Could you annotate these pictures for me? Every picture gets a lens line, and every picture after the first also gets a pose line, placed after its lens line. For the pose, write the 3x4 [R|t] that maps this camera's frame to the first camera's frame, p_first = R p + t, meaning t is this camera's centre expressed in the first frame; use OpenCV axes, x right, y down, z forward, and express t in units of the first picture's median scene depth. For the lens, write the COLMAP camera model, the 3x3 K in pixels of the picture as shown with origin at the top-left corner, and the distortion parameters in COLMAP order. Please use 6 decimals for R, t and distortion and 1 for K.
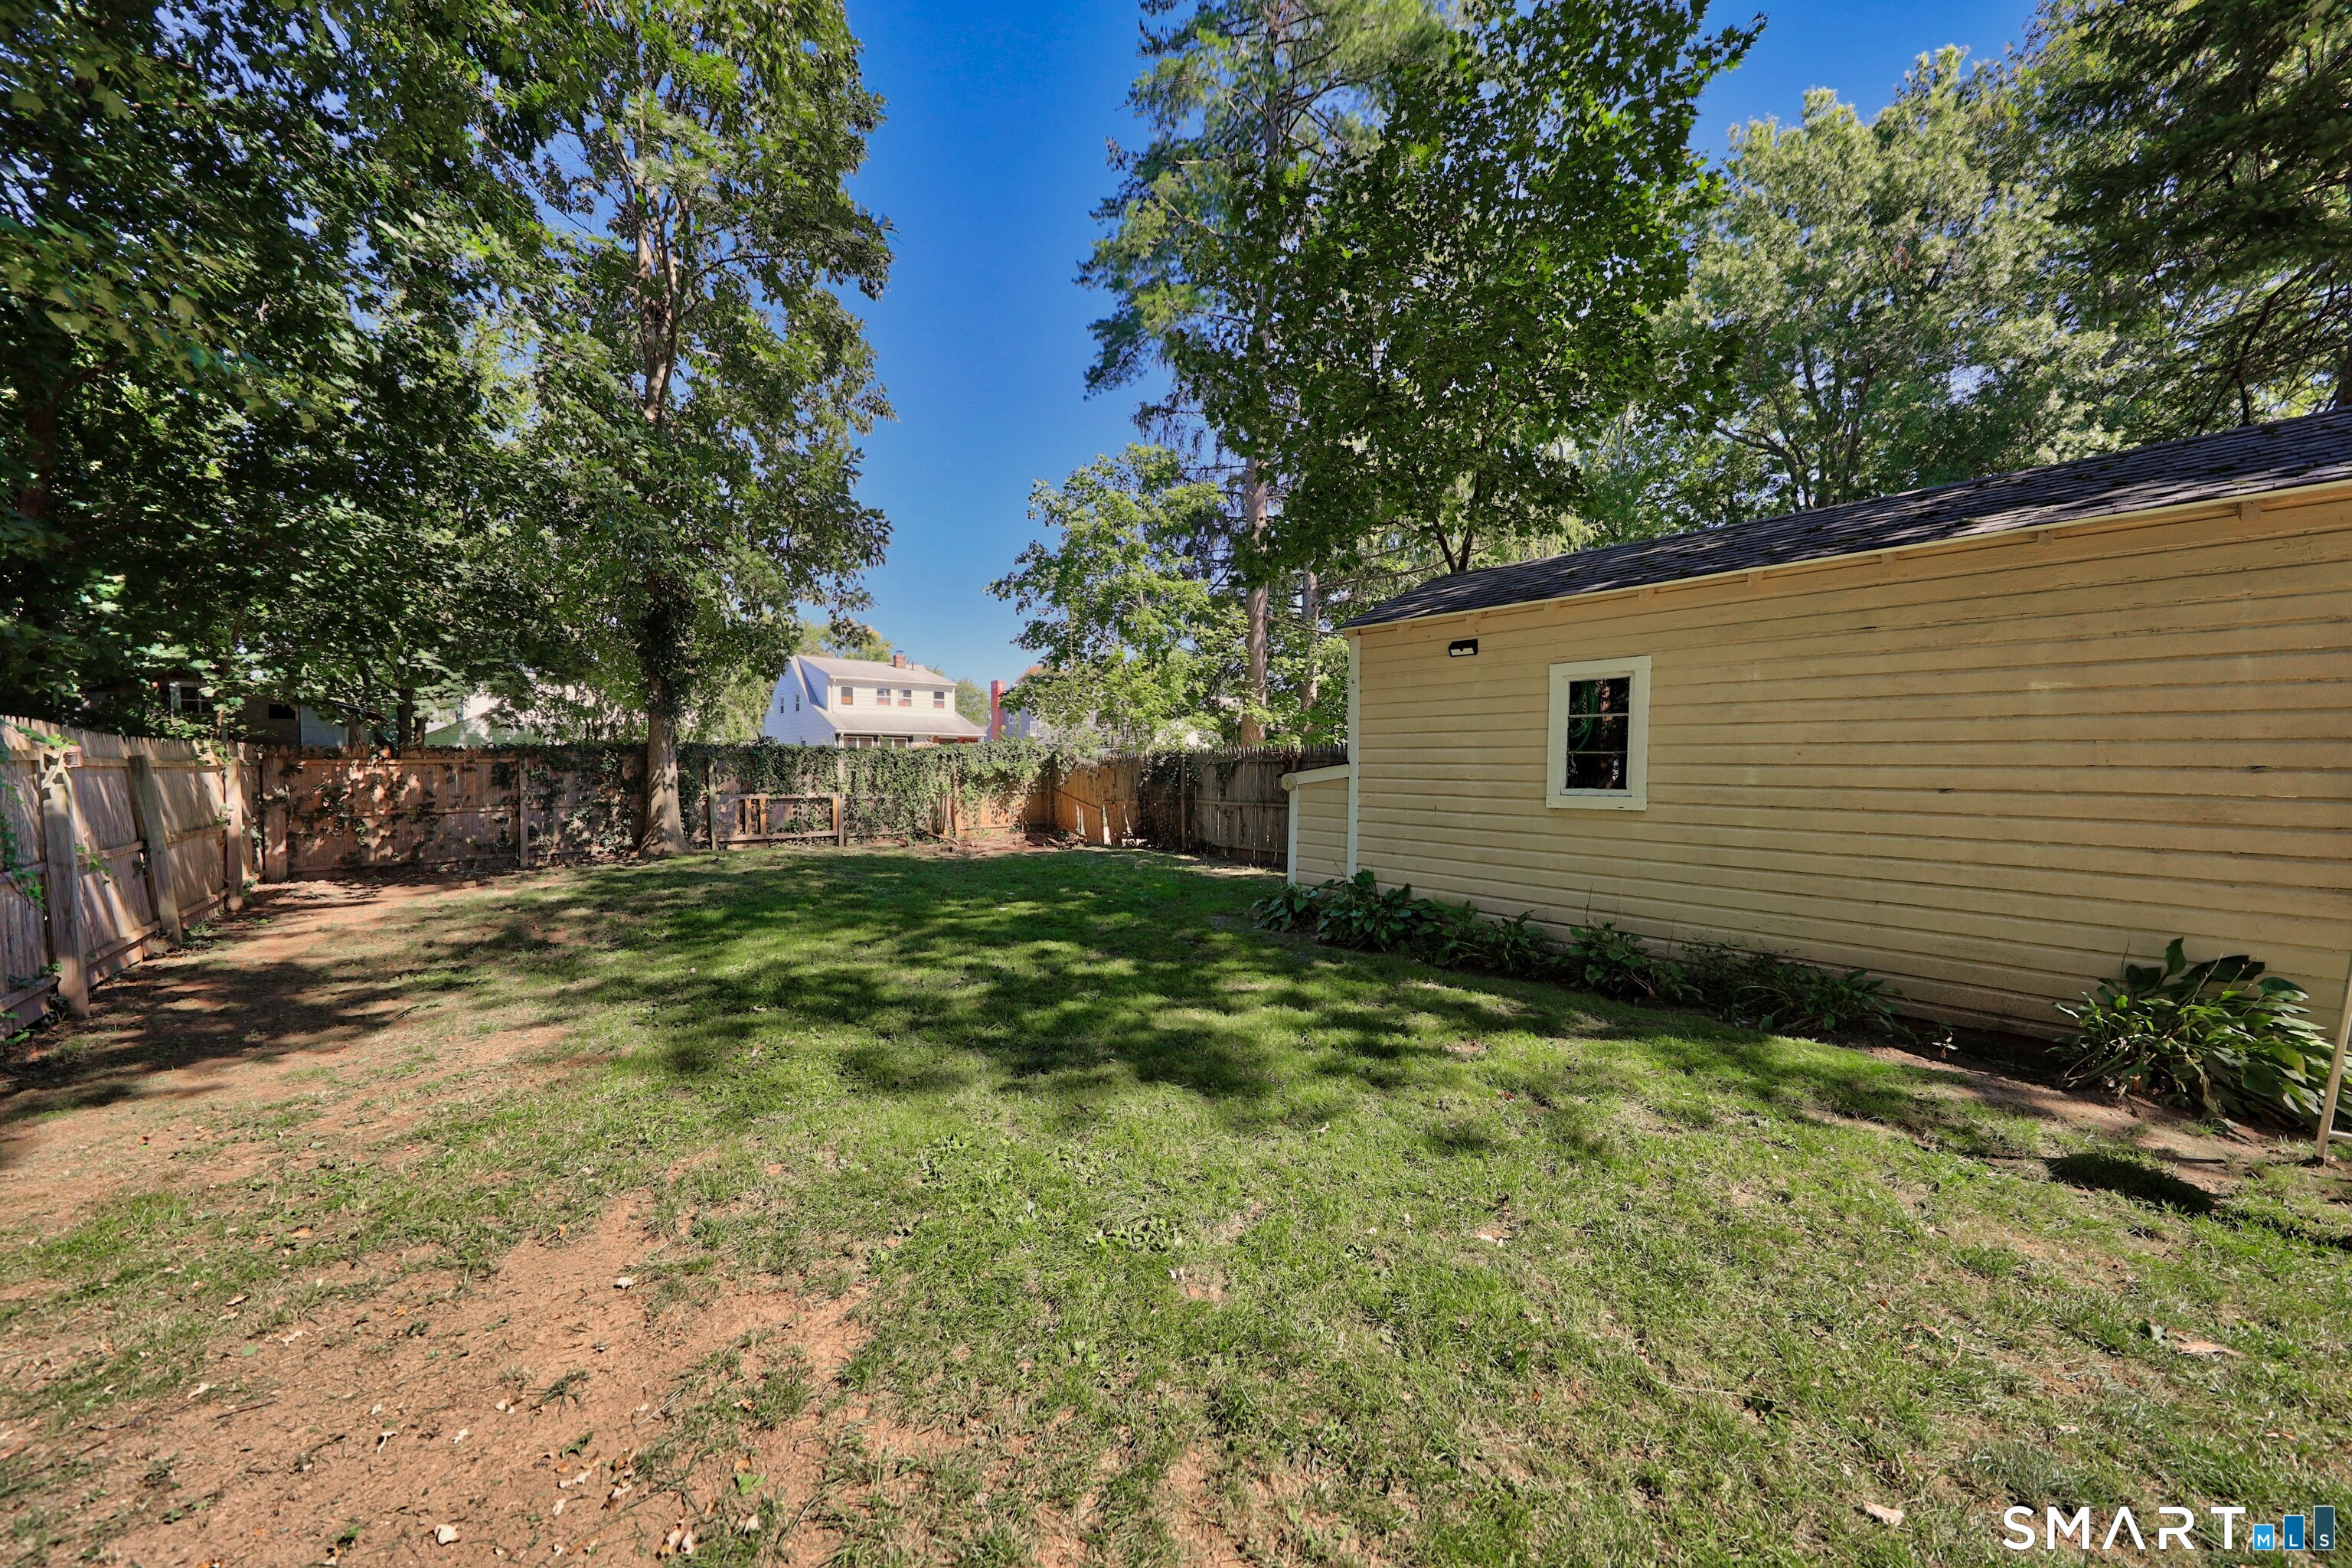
lens RADIAL K [[826.2, 0, 1169.7], [0, 826.2, 741.0], [0, 0, 1]] dist [0.001886, 0.000059]
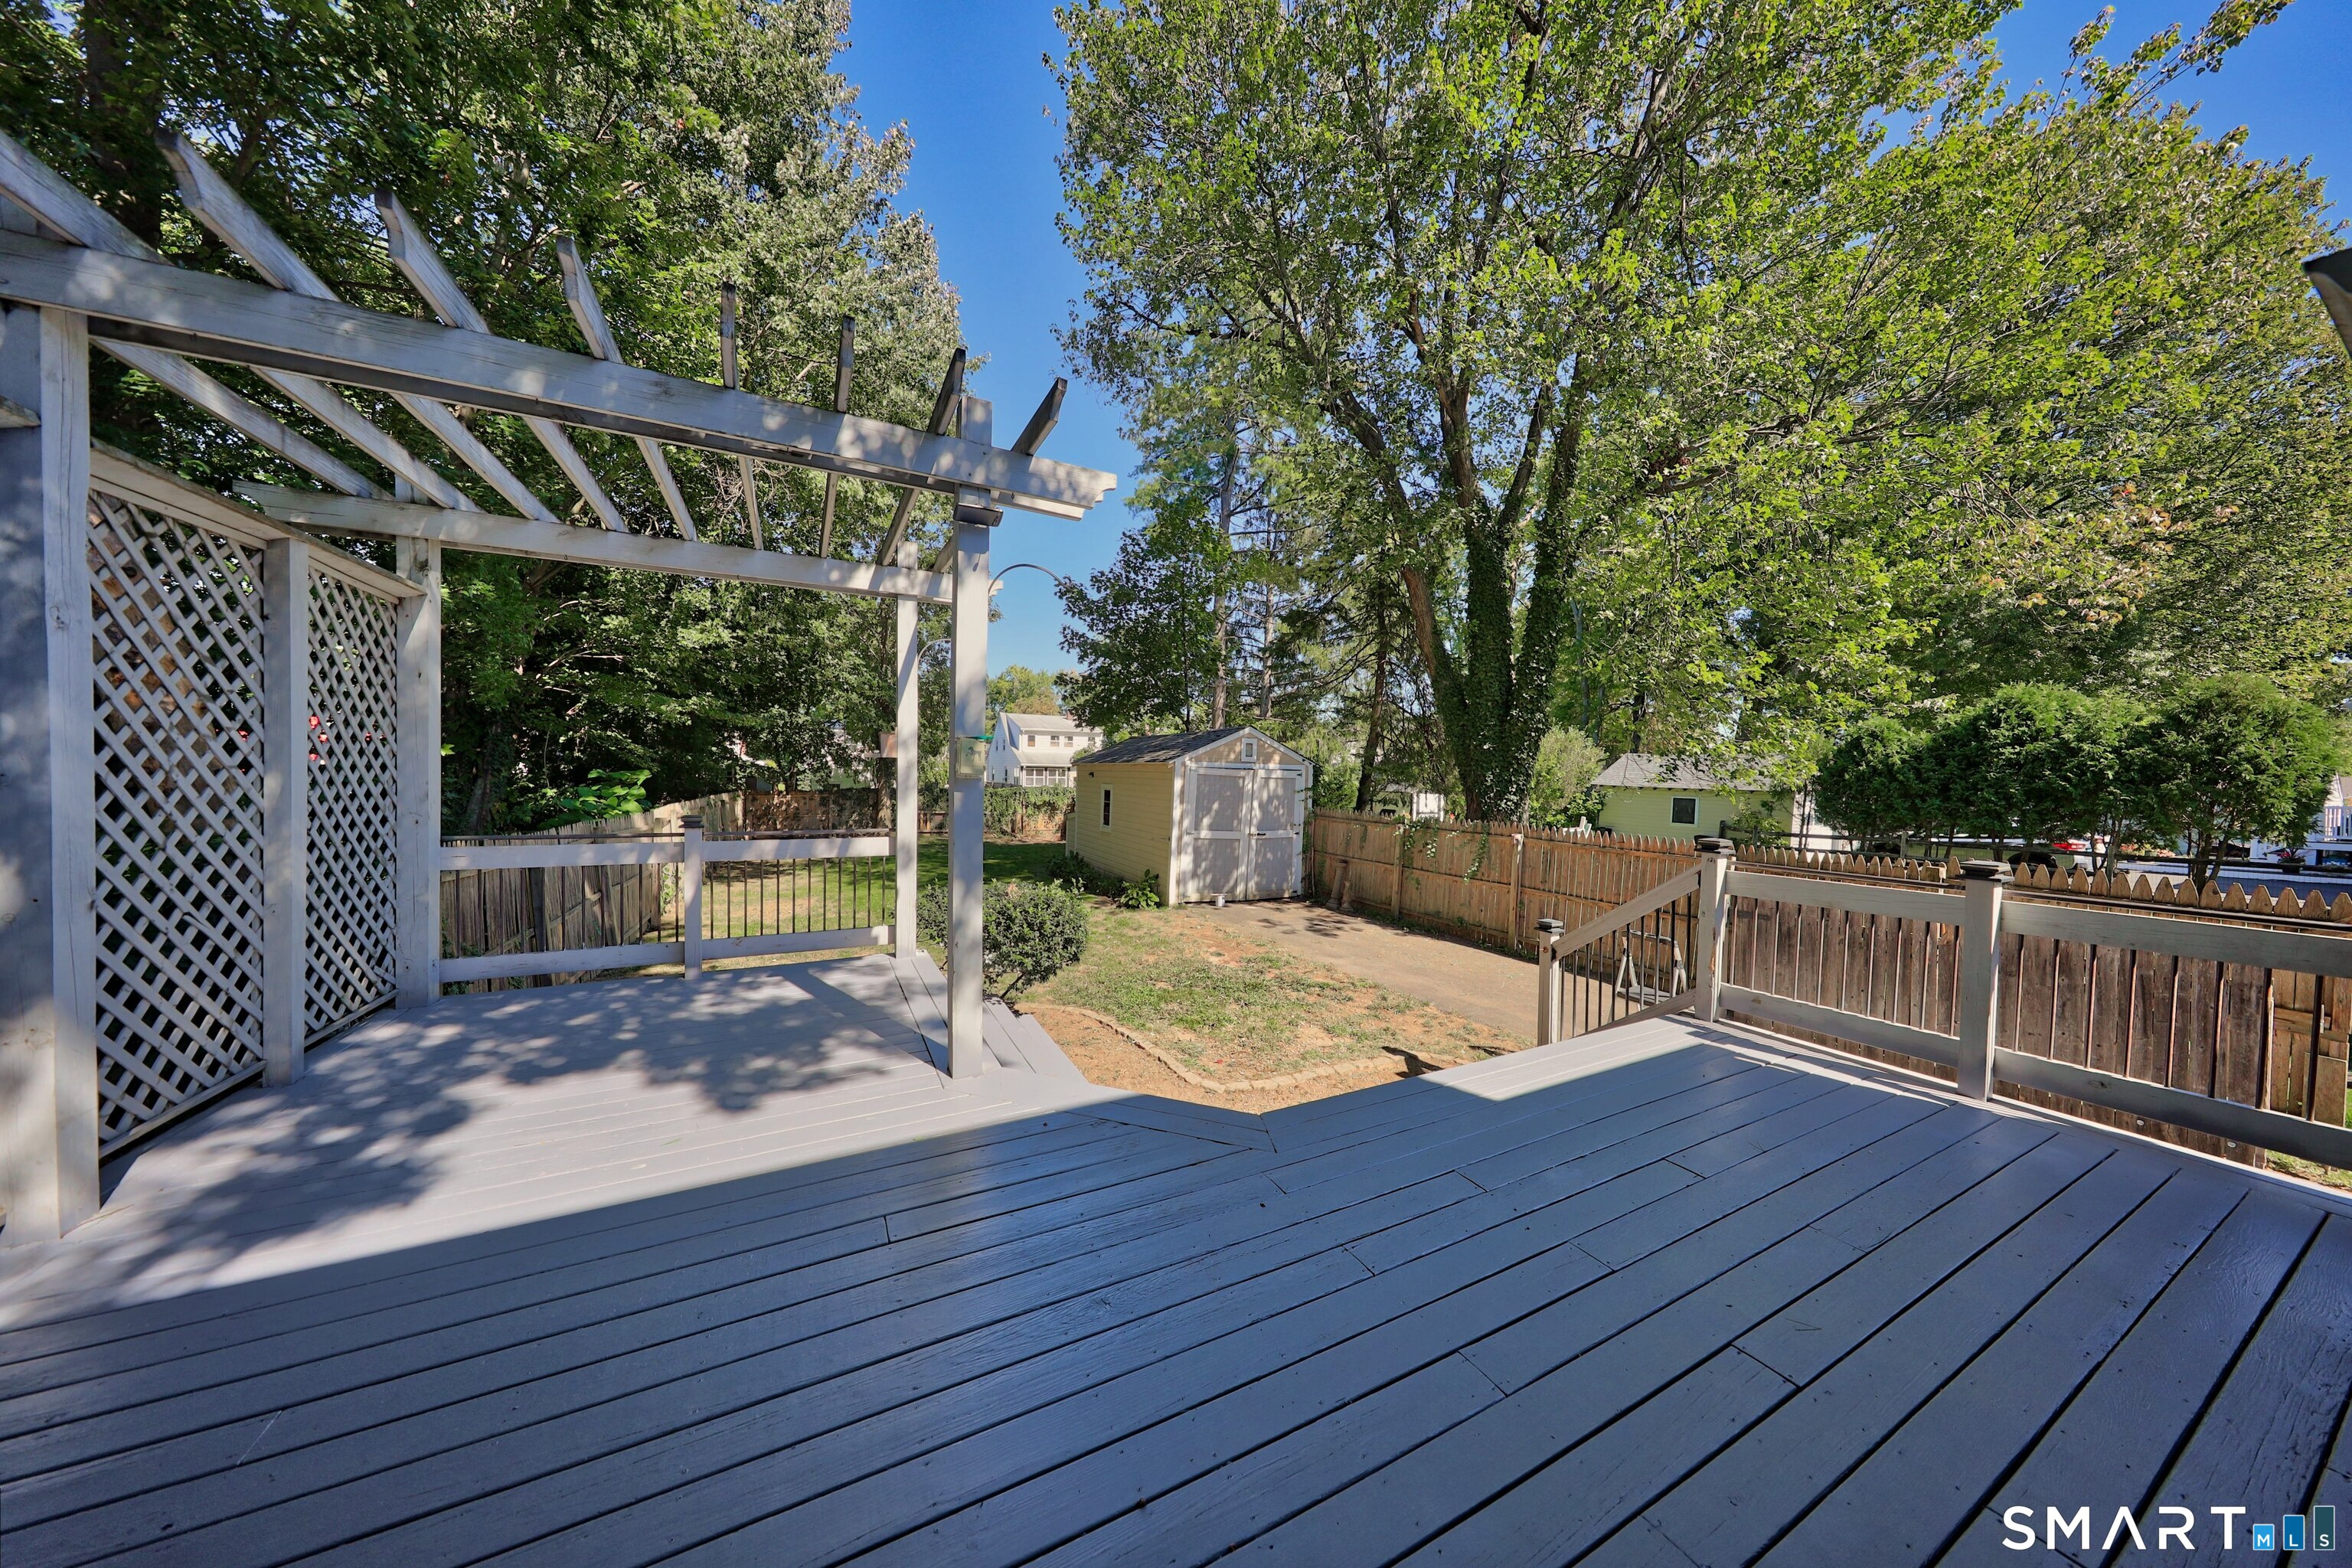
lens RADIAL K [[714.6, 0, 1164.1], [0, 714.6, 787.7], [0, 0, 1]] dist [0.000064, 0.000012]
pose [[0.961961, 0.025039, -0.272038, 1.284732], [-0.013100, 0.998873, 0.045617, -0.188764], [0.272874, -0.040318, 0.961205, -1.355414]]
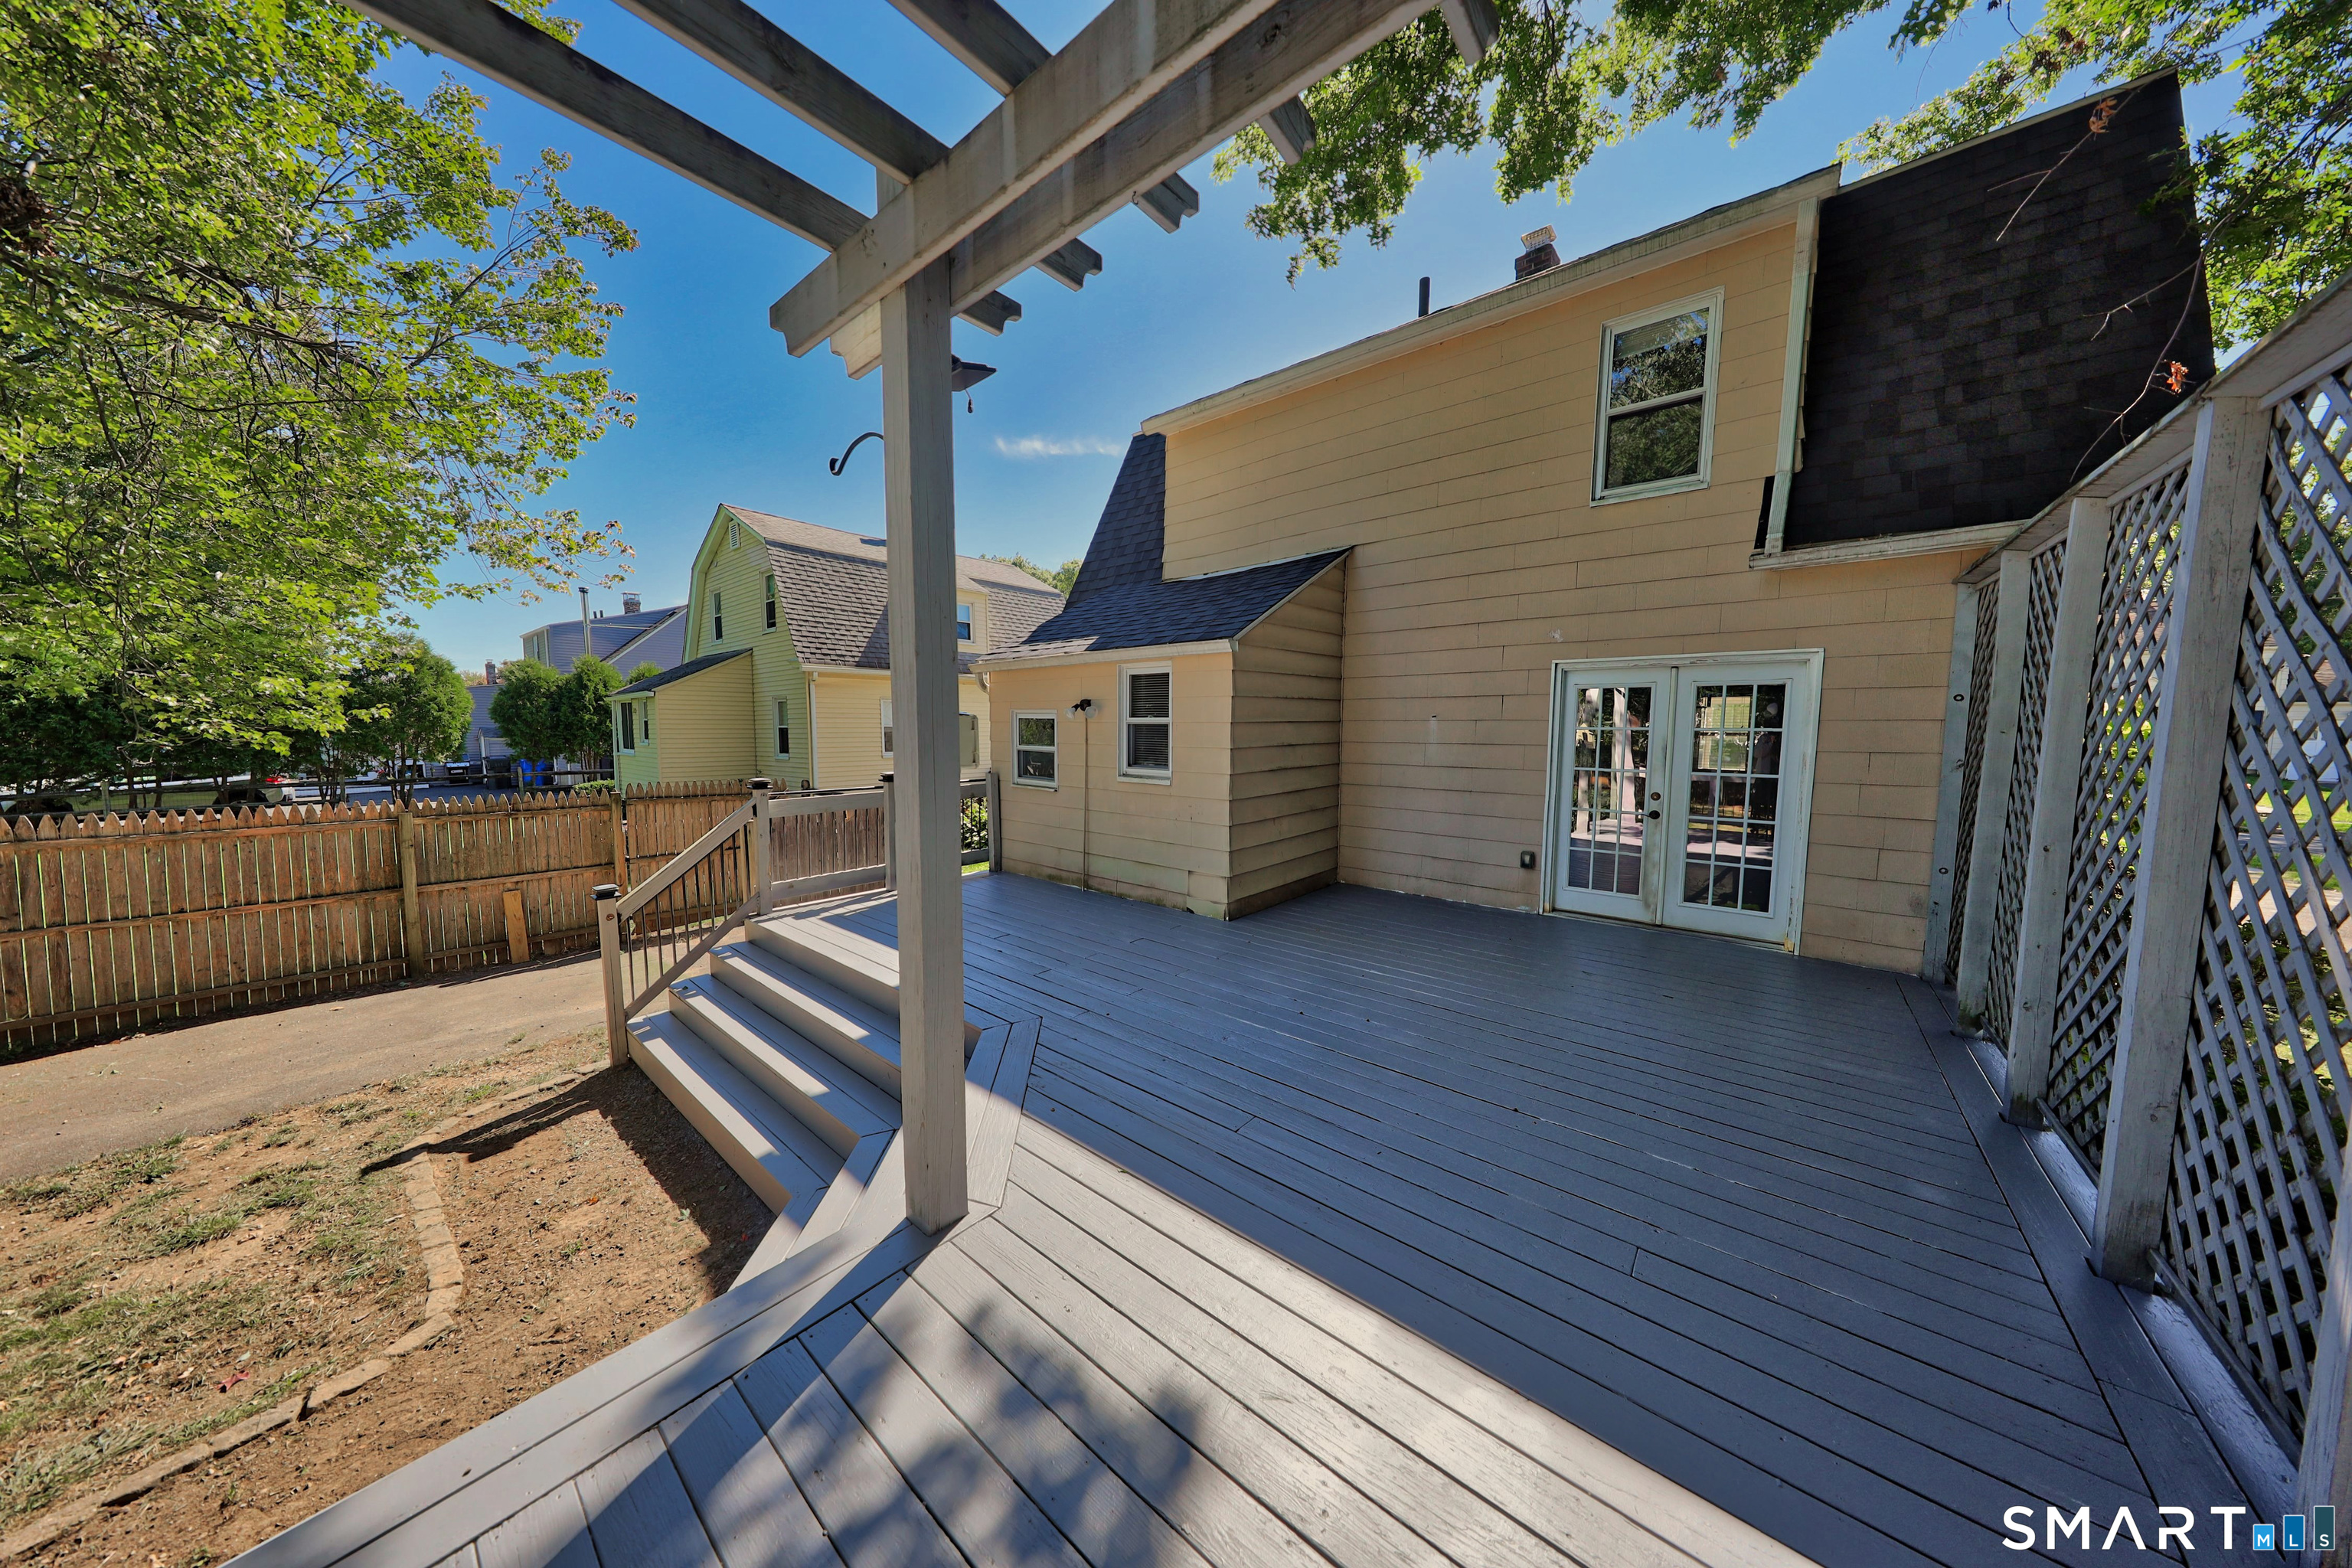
lens RADIAL K [[714.6, 0, 1164.1], [0, 714.6, 787.7], [0, 0, 1]] dist [0.000064, 0.000012]
pose [[-0.130358, -0.088341, 0.987523, 0.674110], [-0.026553, 0.995976, 0.085592, -0.189357], [-0.991111, -0.015064, -0.132180, -0.949555]]
